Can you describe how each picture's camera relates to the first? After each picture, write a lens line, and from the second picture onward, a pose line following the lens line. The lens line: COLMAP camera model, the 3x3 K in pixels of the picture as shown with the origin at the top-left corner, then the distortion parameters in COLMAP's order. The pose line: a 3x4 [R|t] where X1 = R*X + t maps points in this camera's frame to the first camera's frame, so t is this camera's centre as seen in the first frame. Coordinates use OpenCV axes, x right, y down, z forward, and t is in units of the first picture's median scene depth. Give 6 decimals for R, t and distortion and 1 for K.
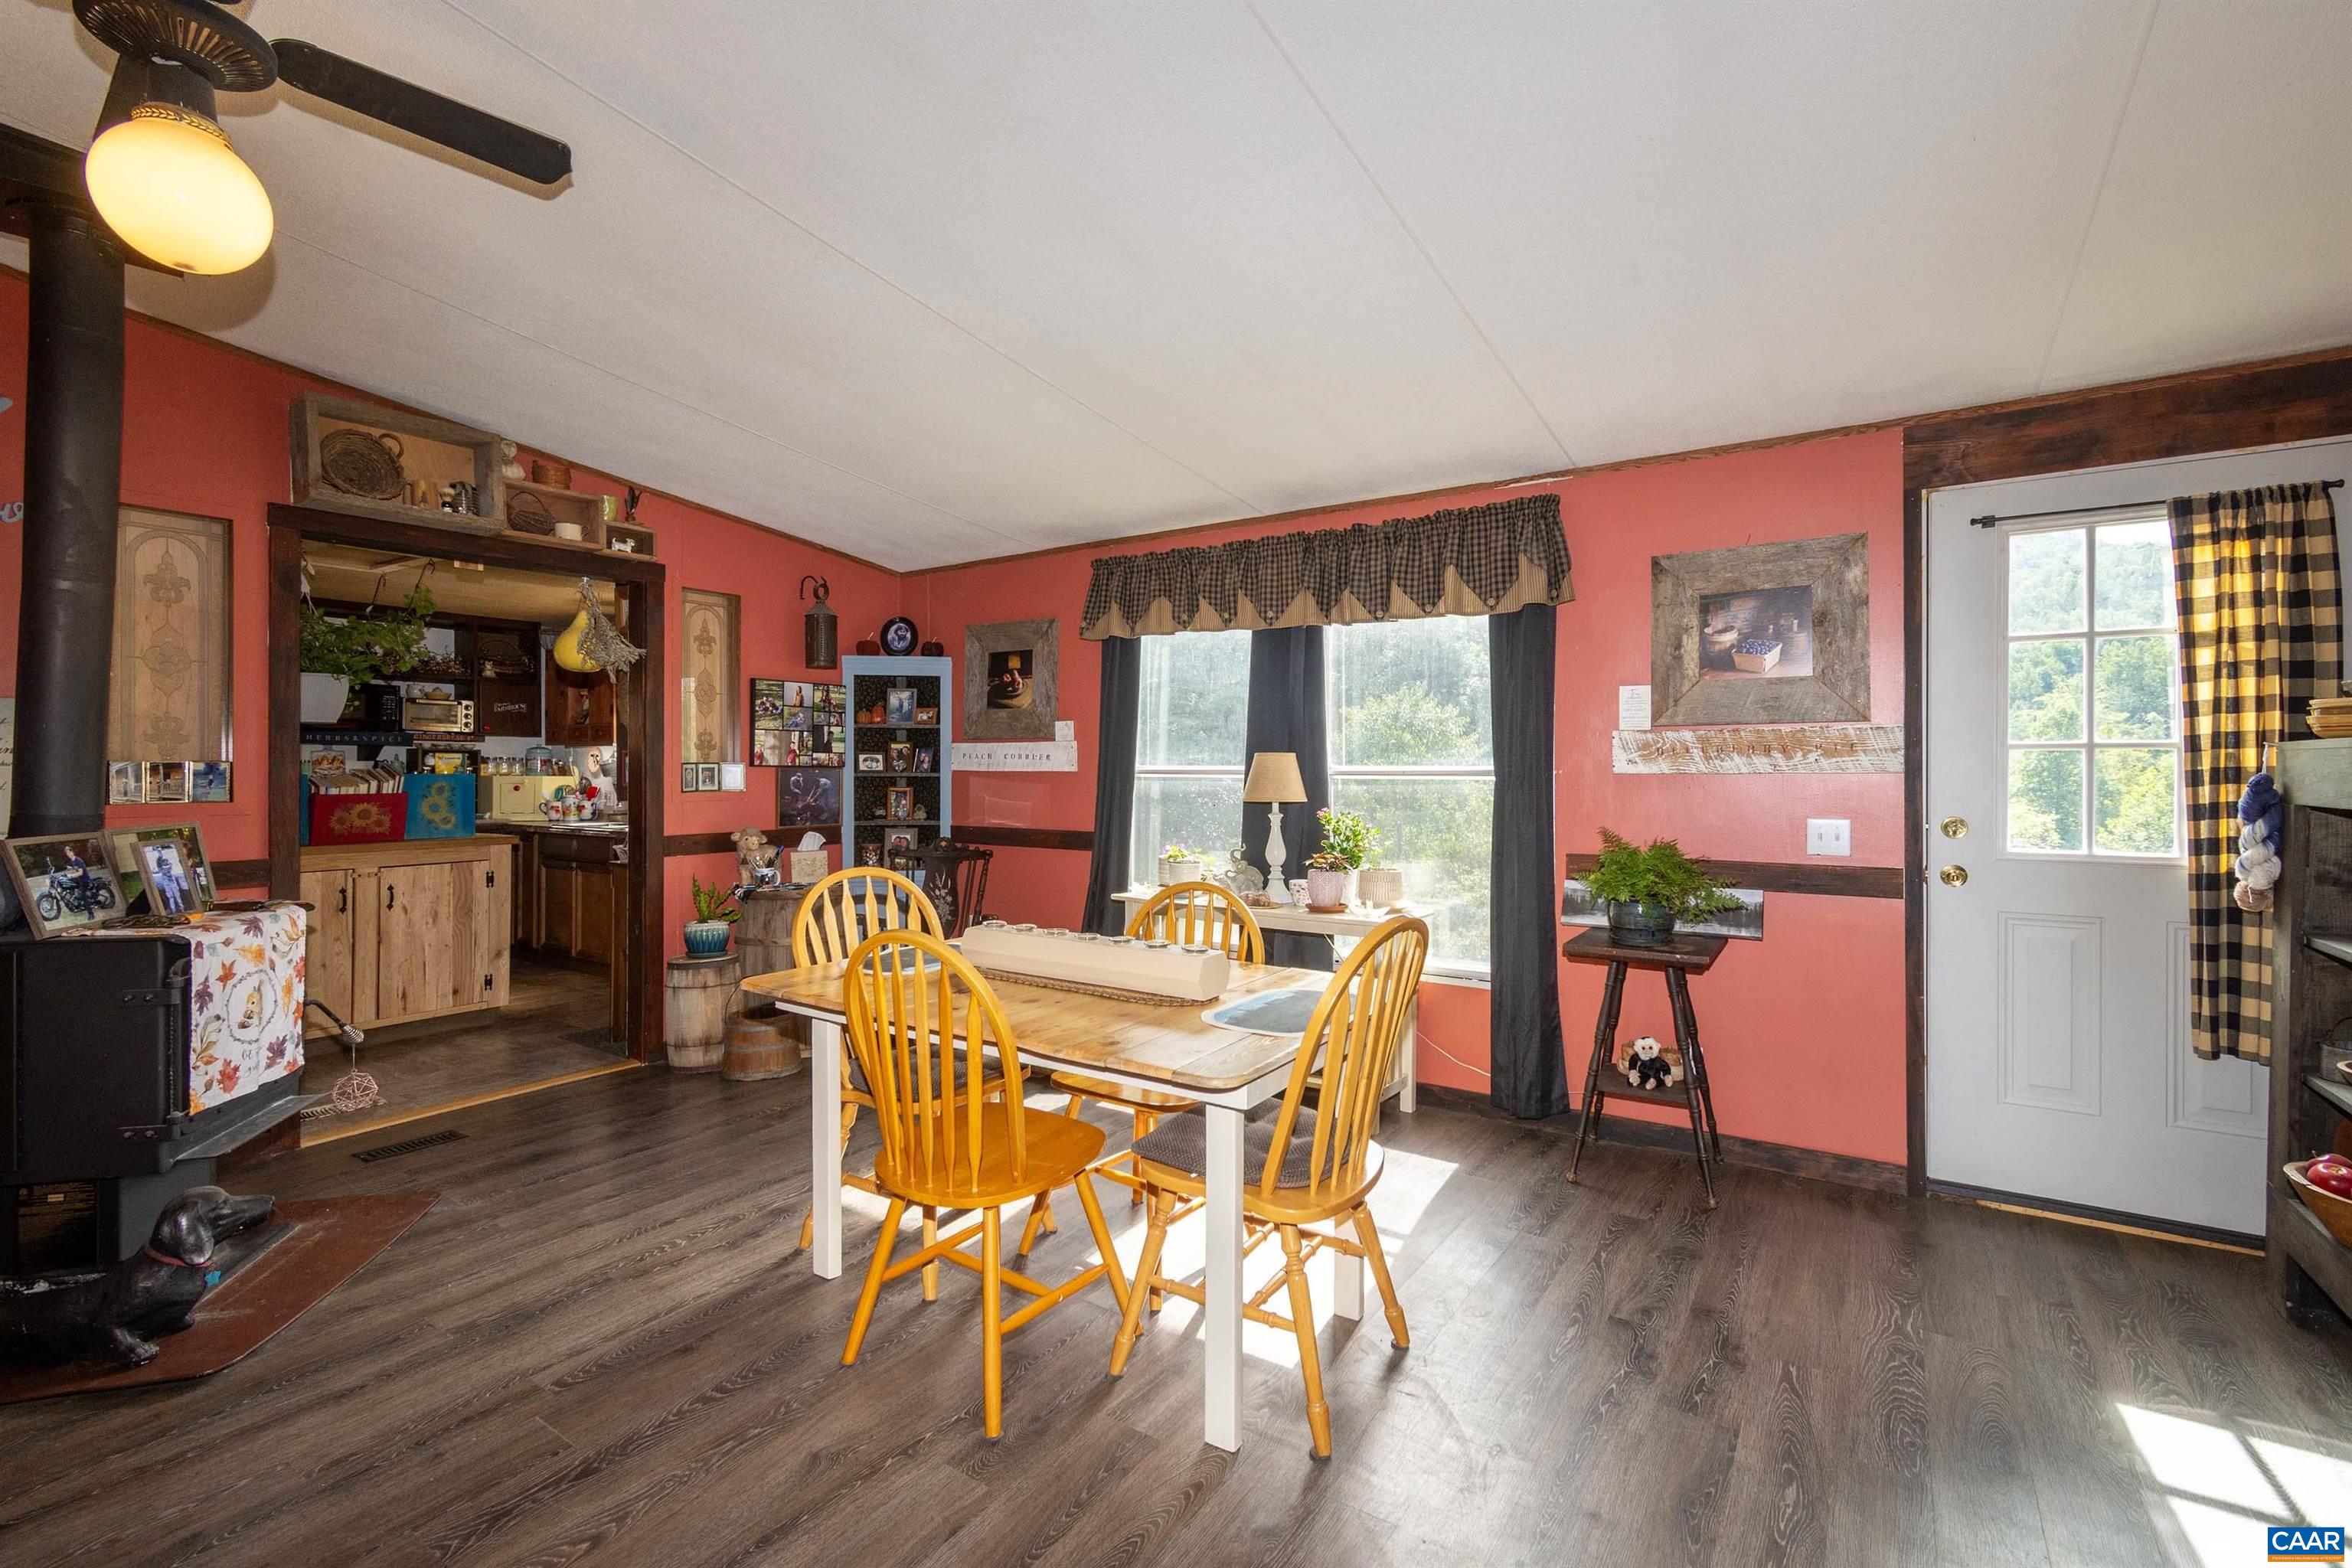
lens RADIAL K [[1037.4, 0, 1182.2], [0, 1037.4, 771.3], [0, 0, 1]] dist [0.002198, -0.000489]
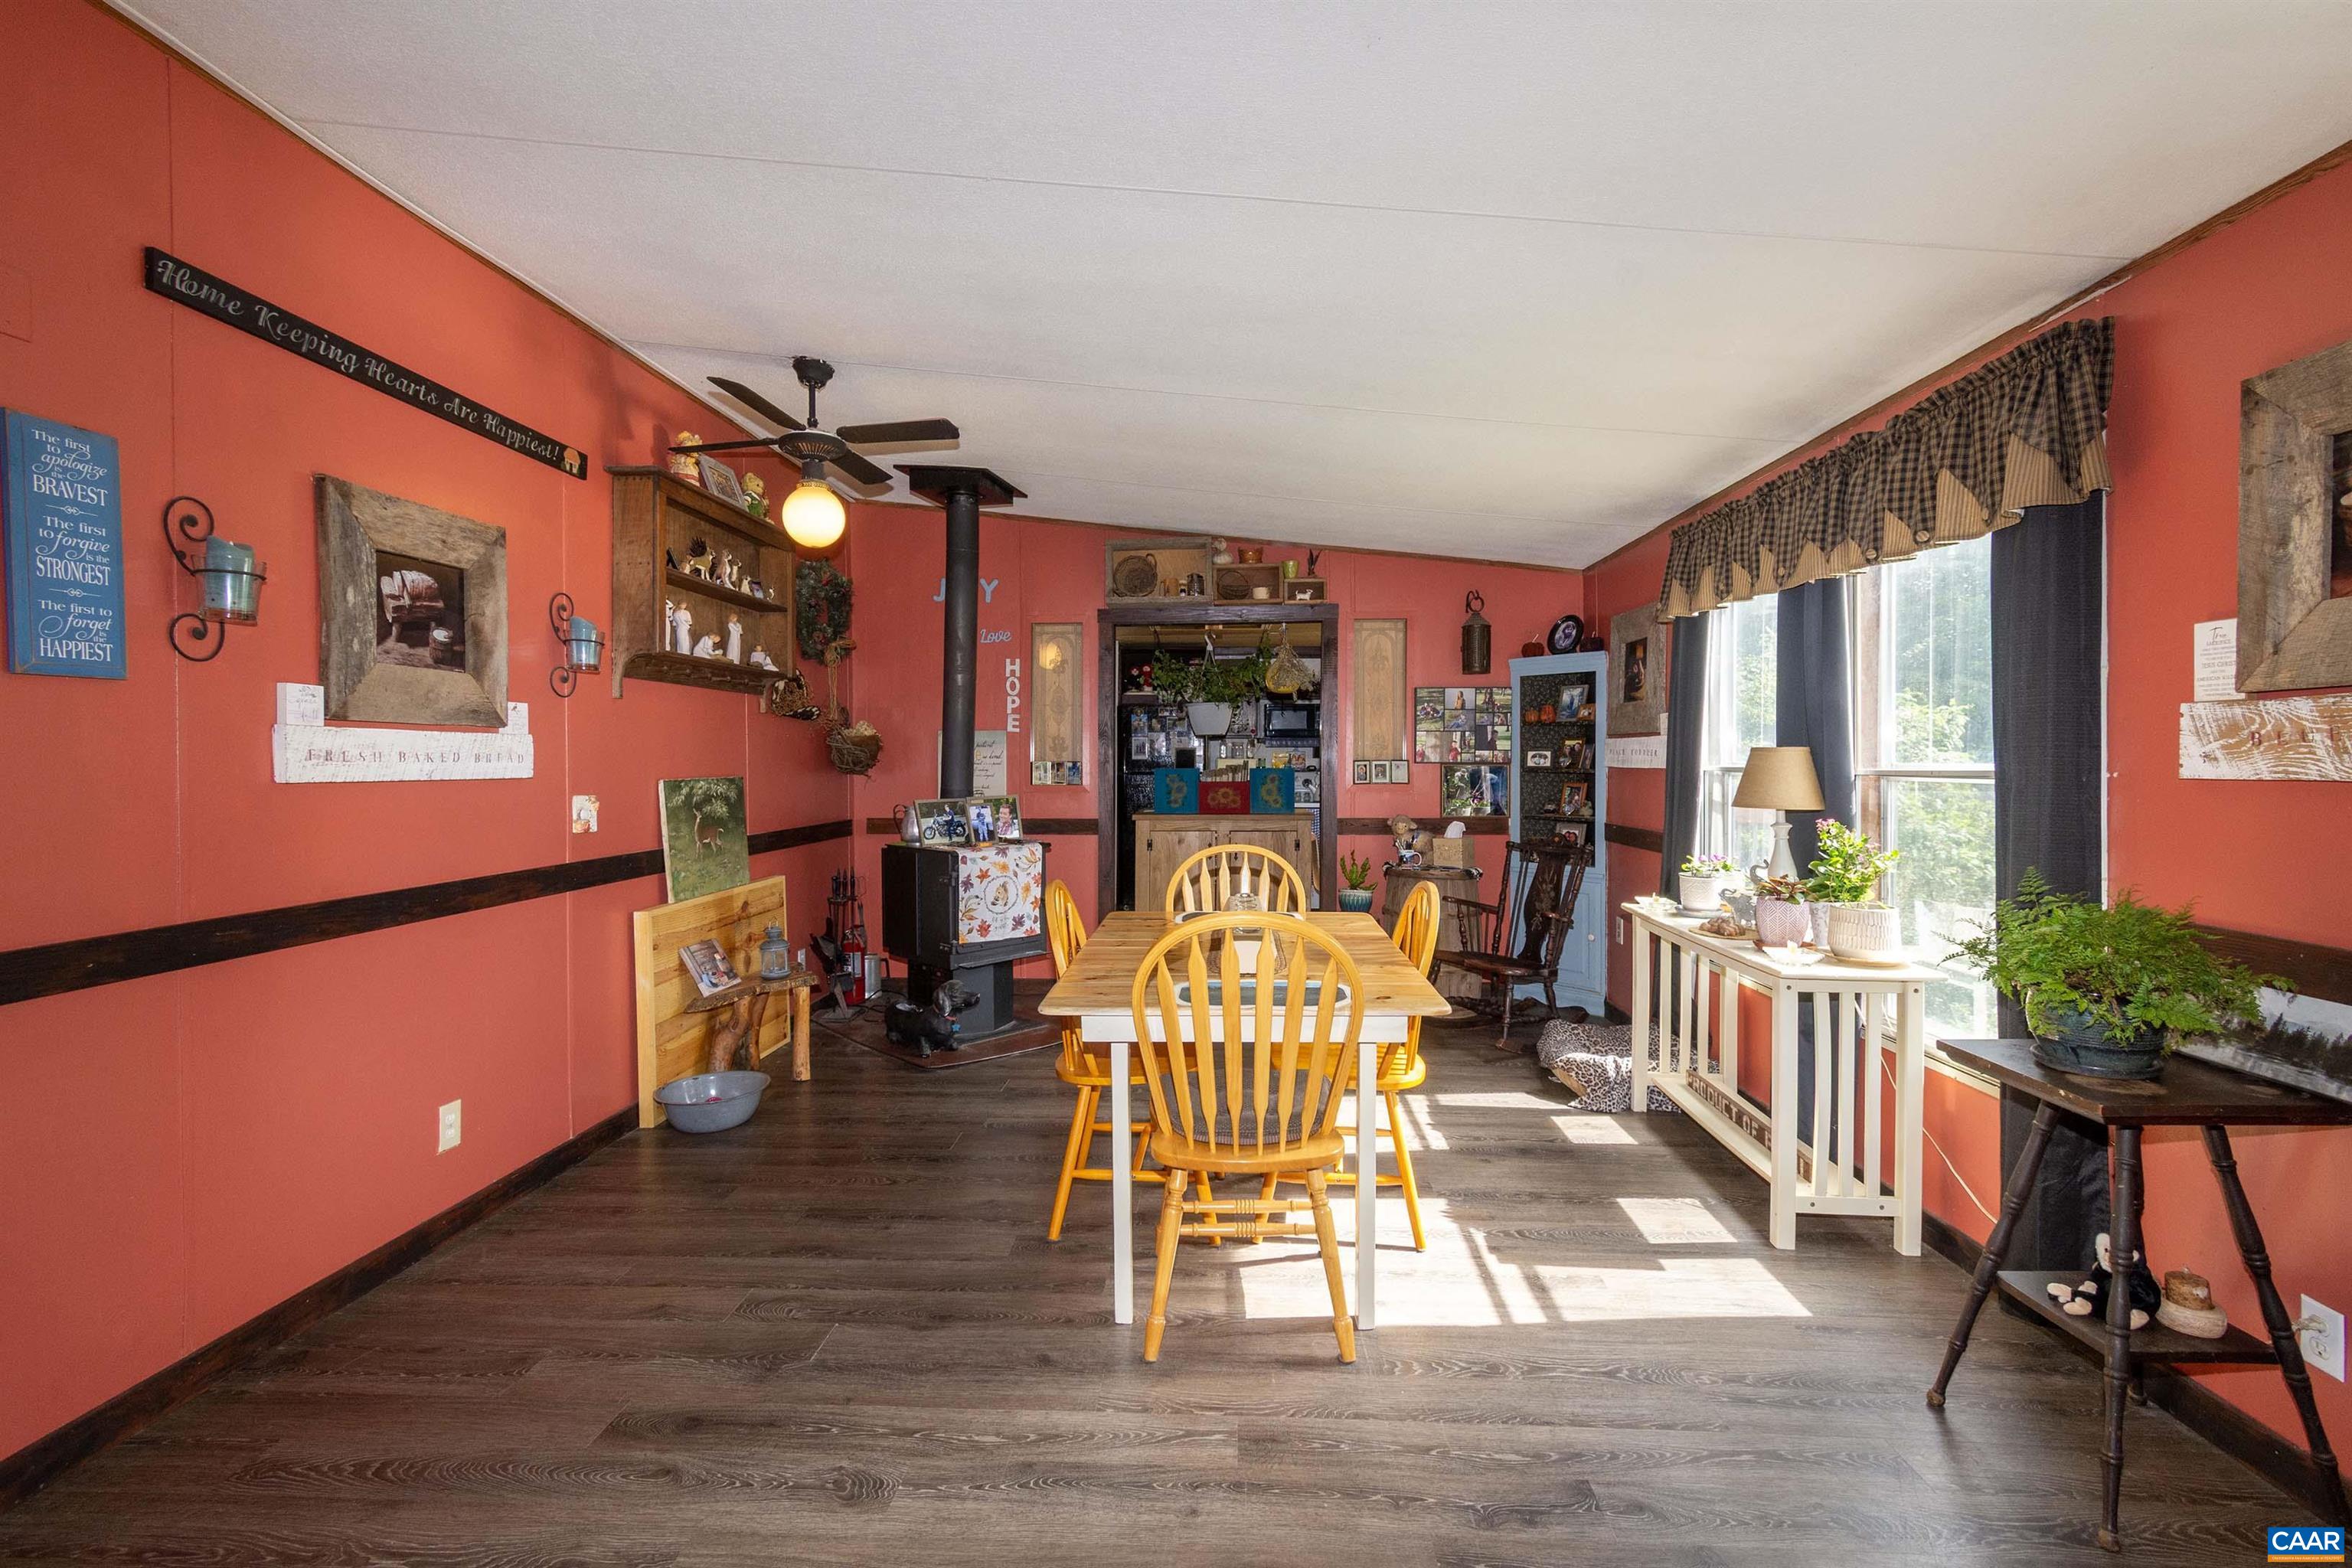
lens RADIAL K [[1037.4, 0, 1182.2], [0, 1037.4, 771.3], [0, 0, 1]] dist [0.002198, -0.000489]
pose [[0.513209, 0.006662, -0.858238, 0.514141], [0.000303, 0.999968, 0.007943, -0.005362], [0.858263, -0.004336, 0.513191, 0.194991]]
